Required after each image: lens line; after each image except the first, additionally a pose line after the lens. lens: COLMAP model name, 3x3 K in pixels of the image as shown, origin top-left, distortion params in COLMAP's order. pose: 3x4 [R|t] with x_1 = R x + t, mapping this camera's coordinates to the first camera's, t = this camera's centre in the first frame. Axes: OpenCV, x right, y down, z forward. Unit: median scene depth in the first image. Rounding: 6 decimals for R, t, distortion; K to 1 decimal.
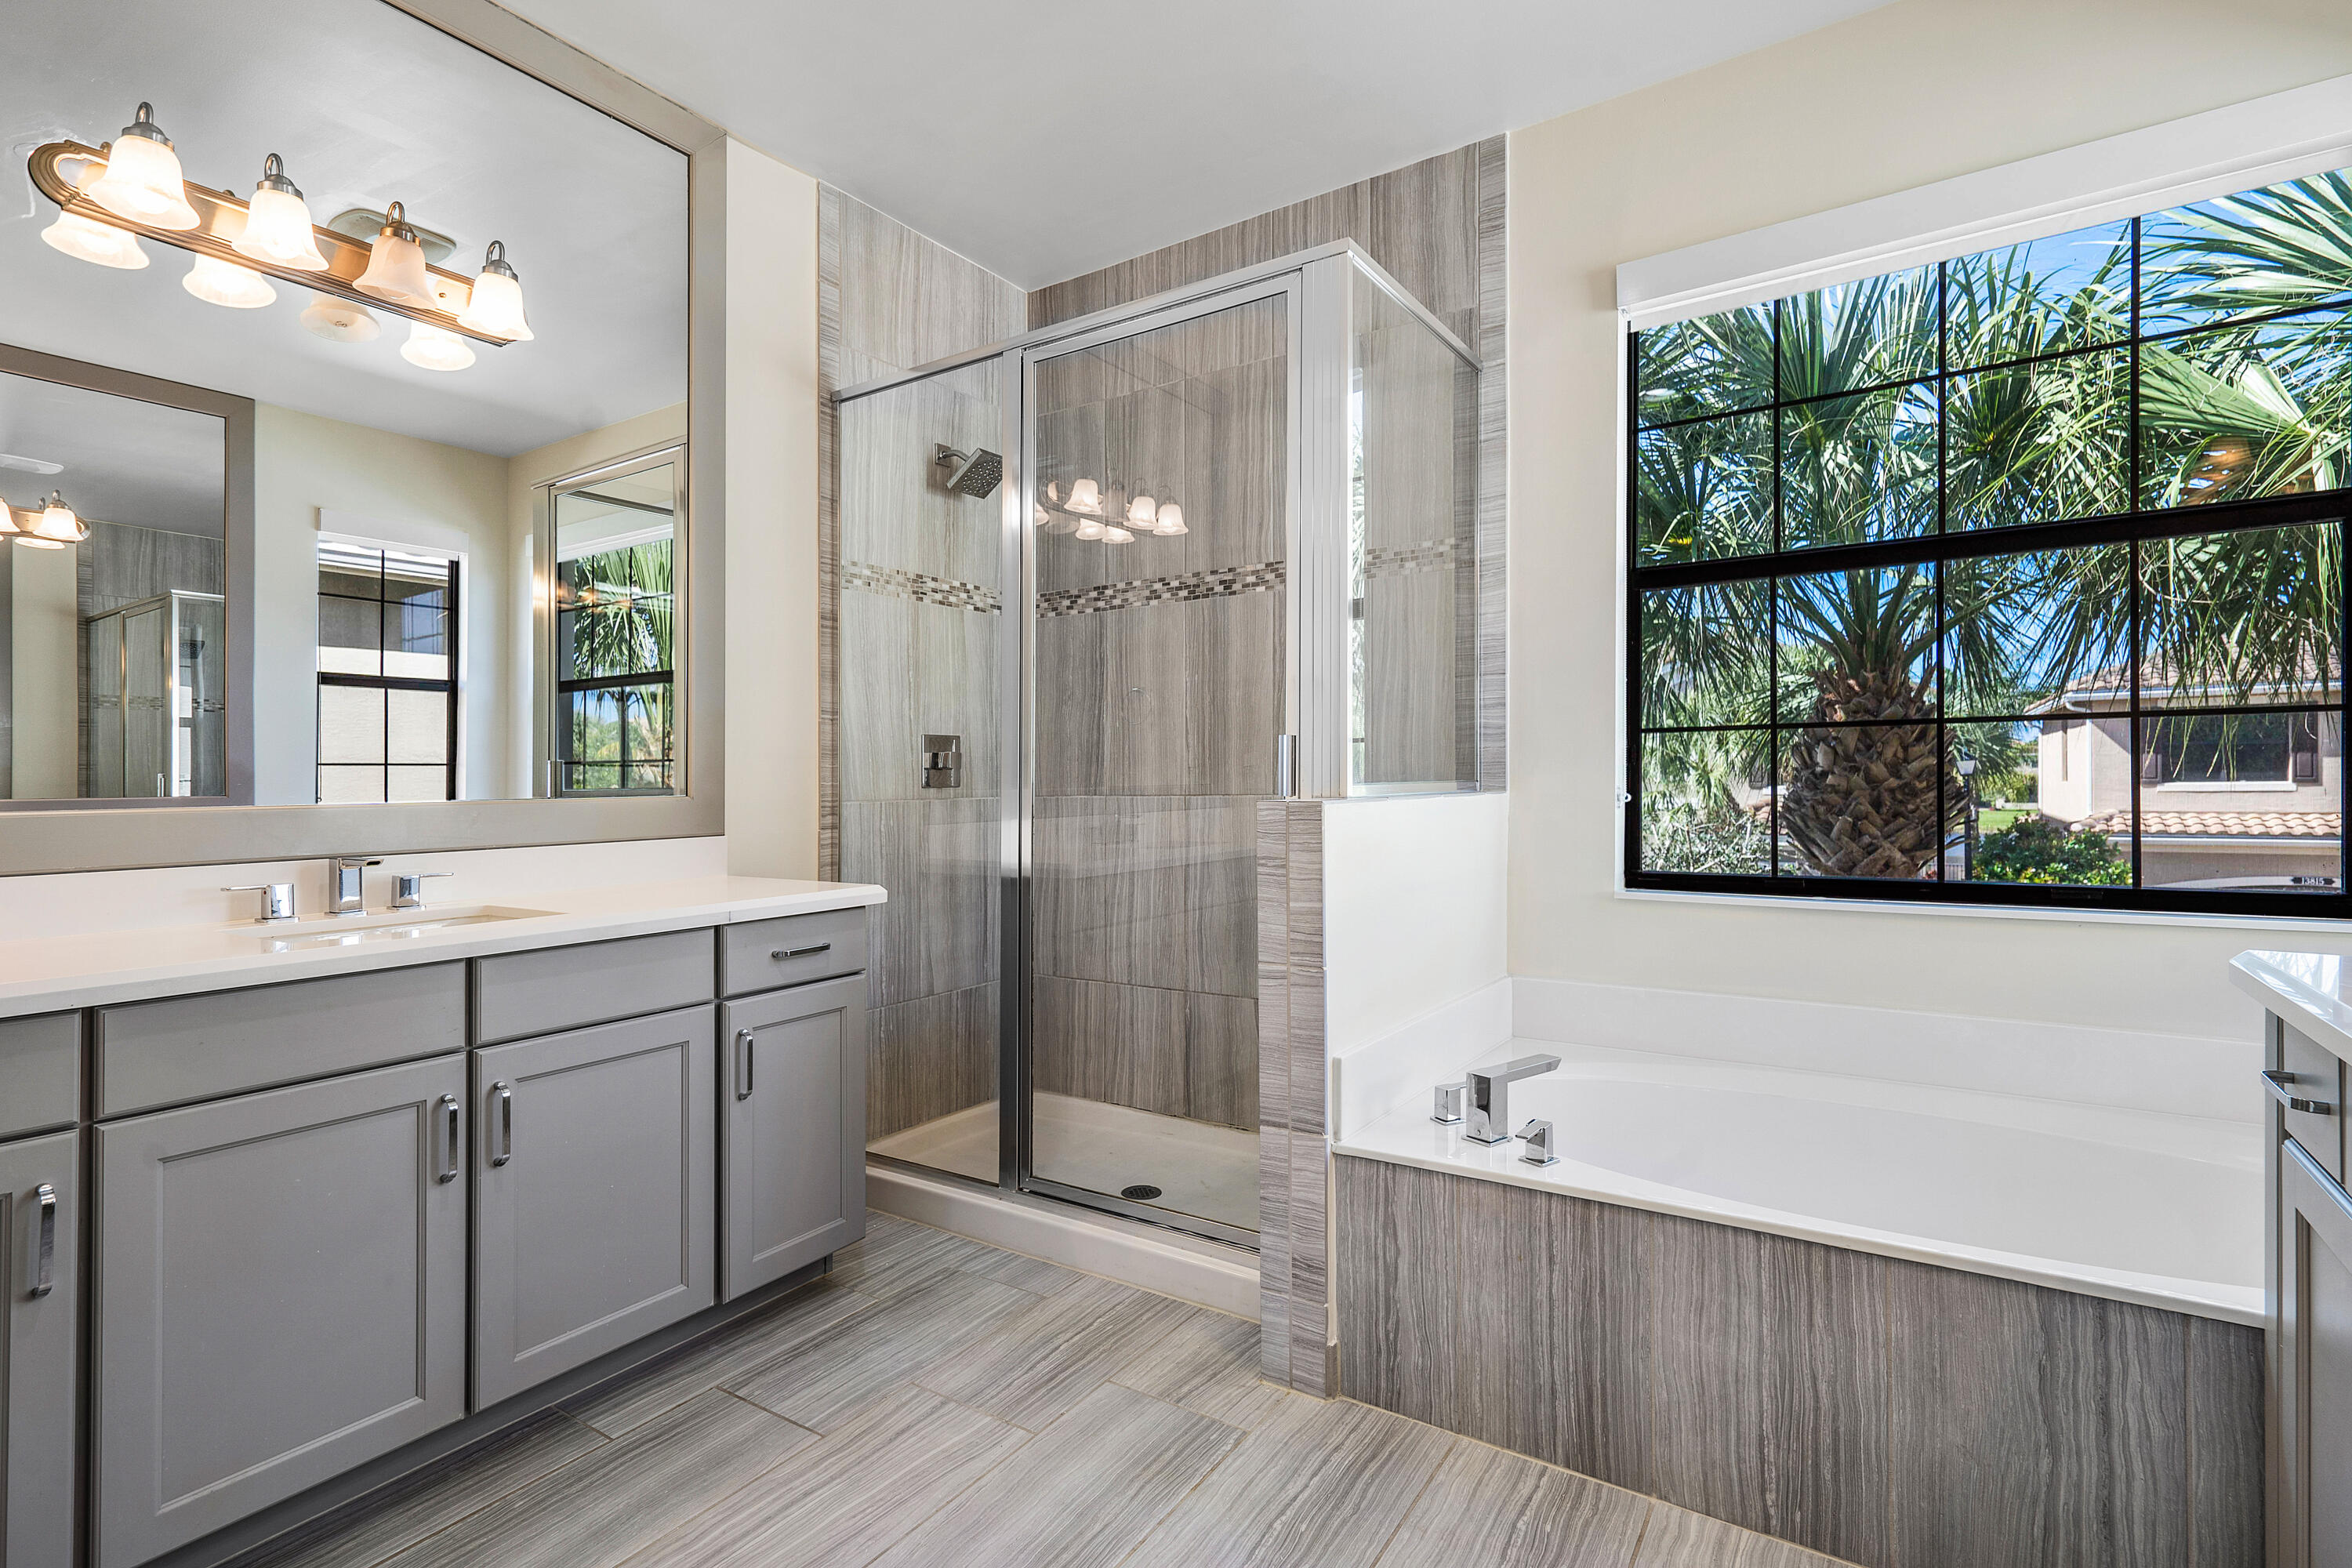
lens RADIAL K [[1136.9, 0, 1180.4], [0, 1136.9, 777.6], [0, 0, 1]] dist [0.004587, -0.003286]
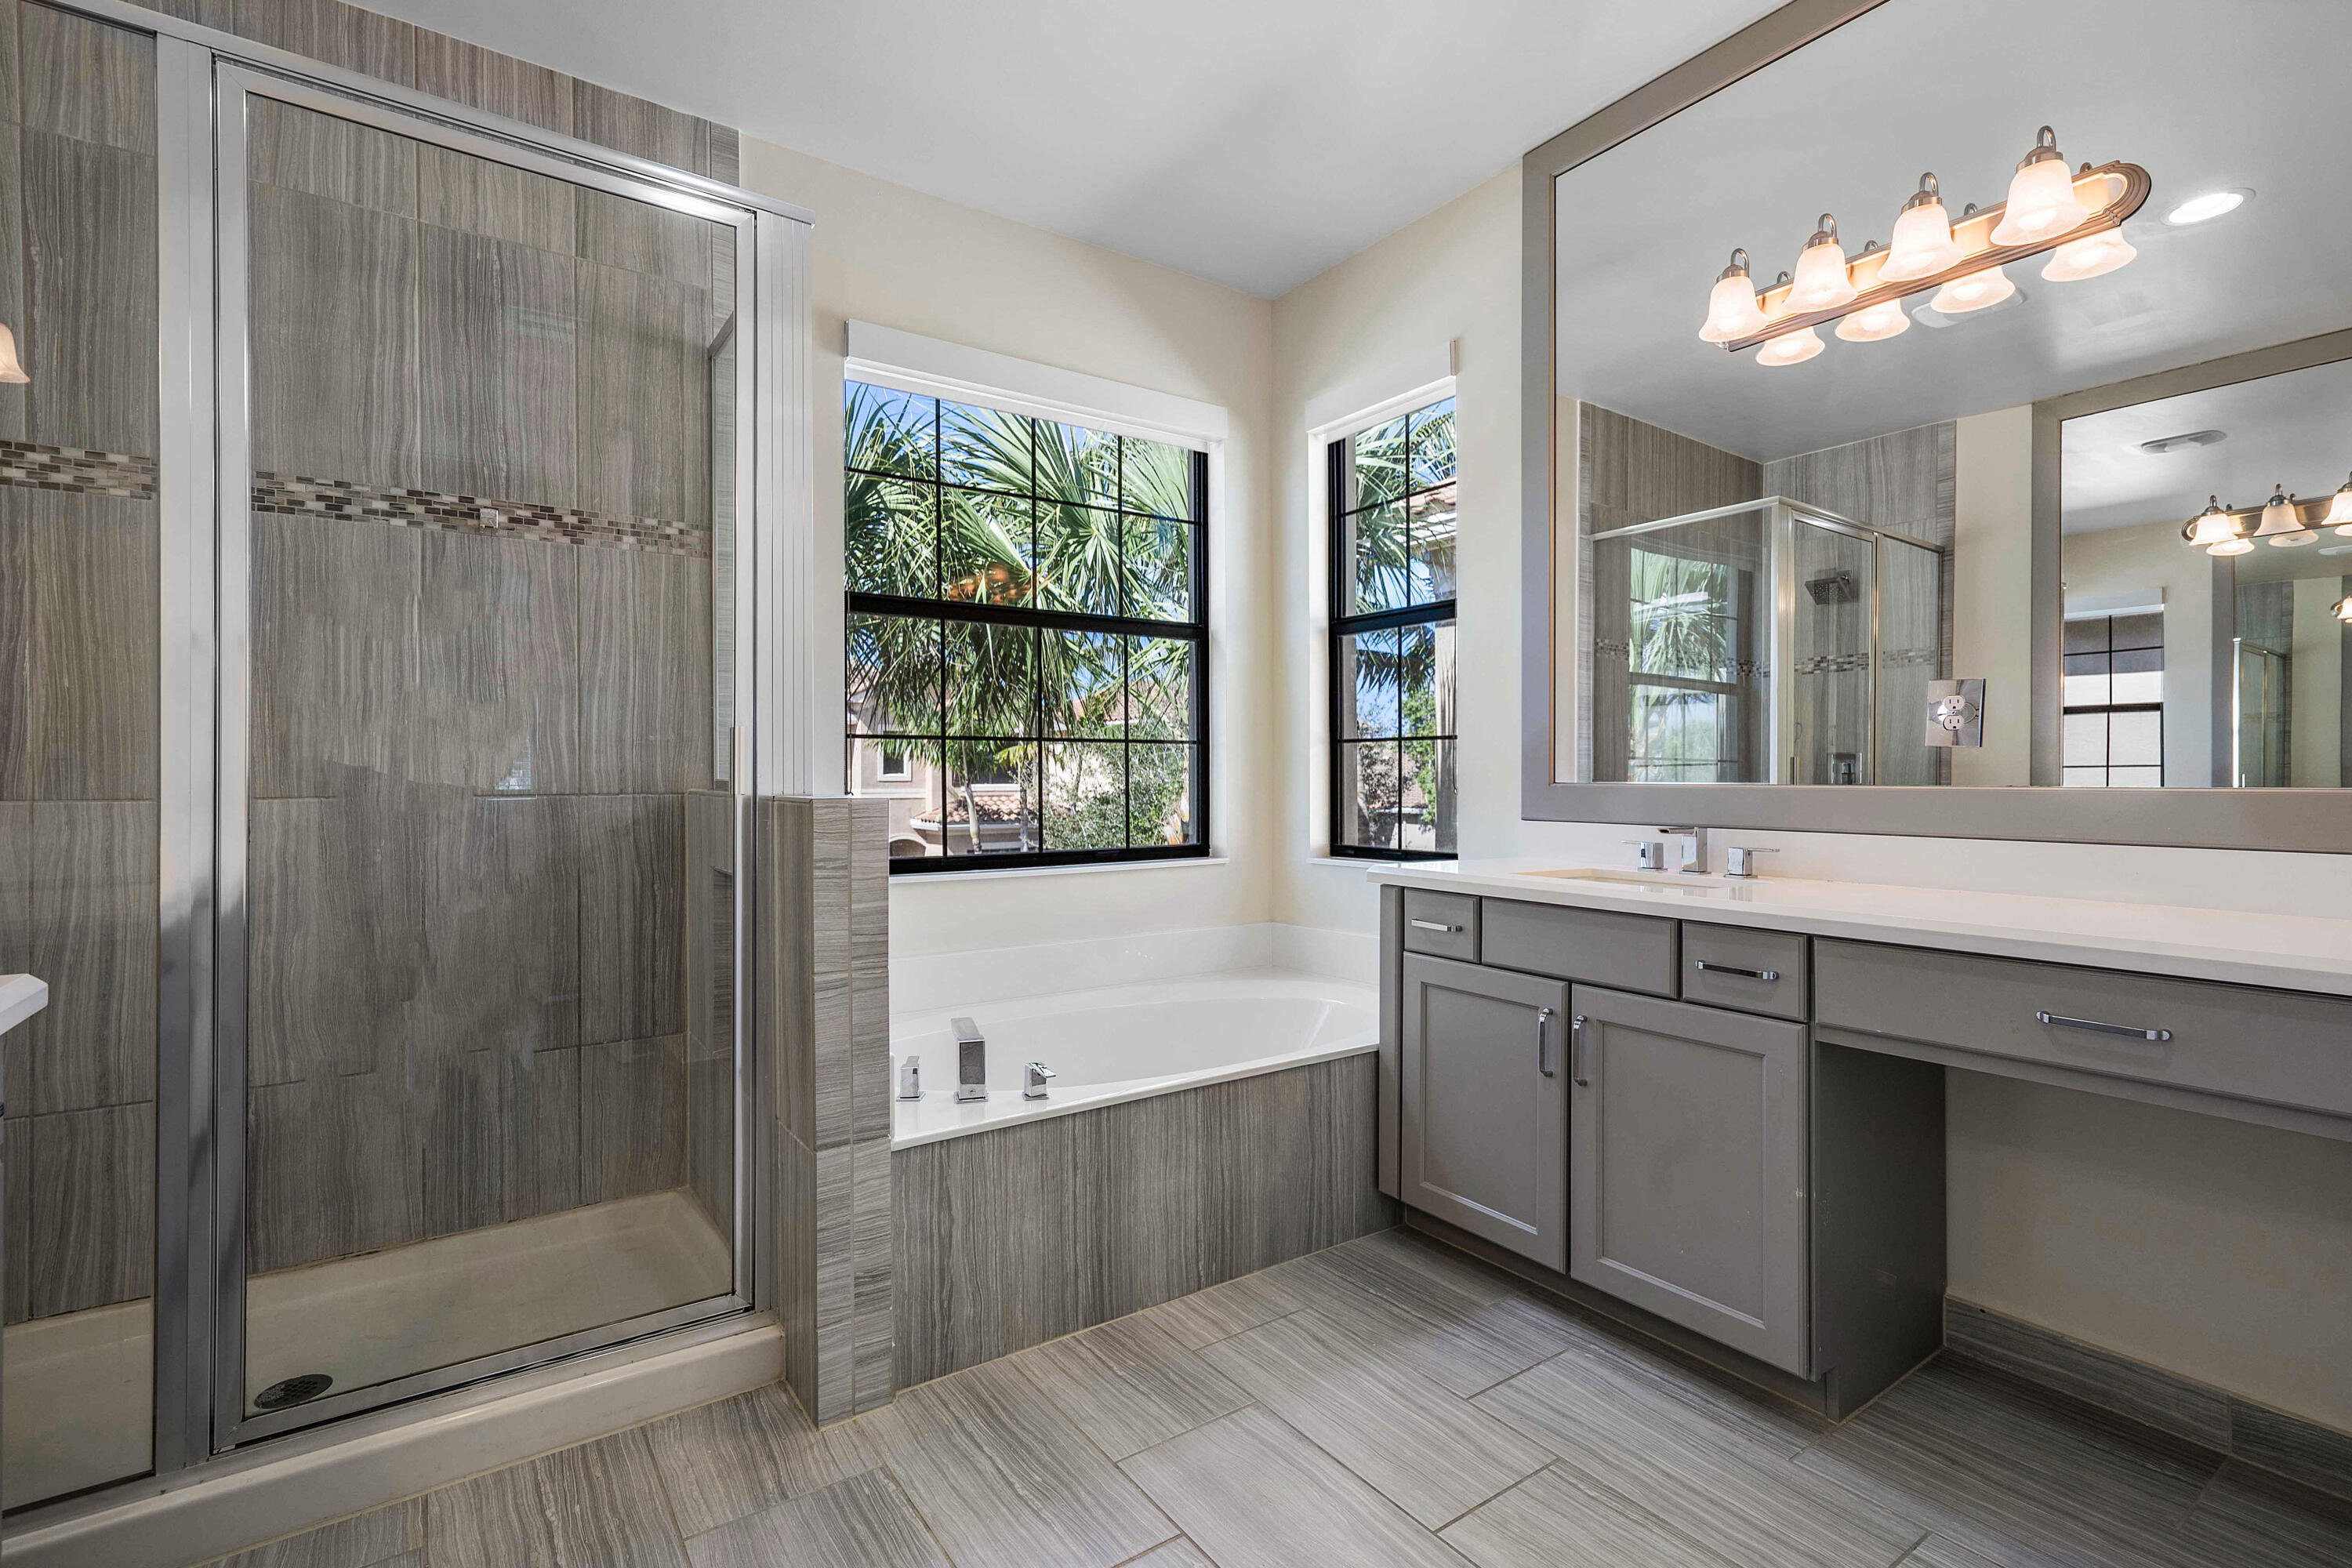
lens RADIAL K [[1064.2, 0, 1184.4], [0, 1064.2, 785.1], [0, 0, 1]] dist [-0.001788, 0.001322]
pose [[0.368234, 0.002825, 0.929729, -0.633652], [-0.004544, 0.999989, -0.001239, 0.010091], [-0.929722, -0.003768, 0.368243, 0.421870]]
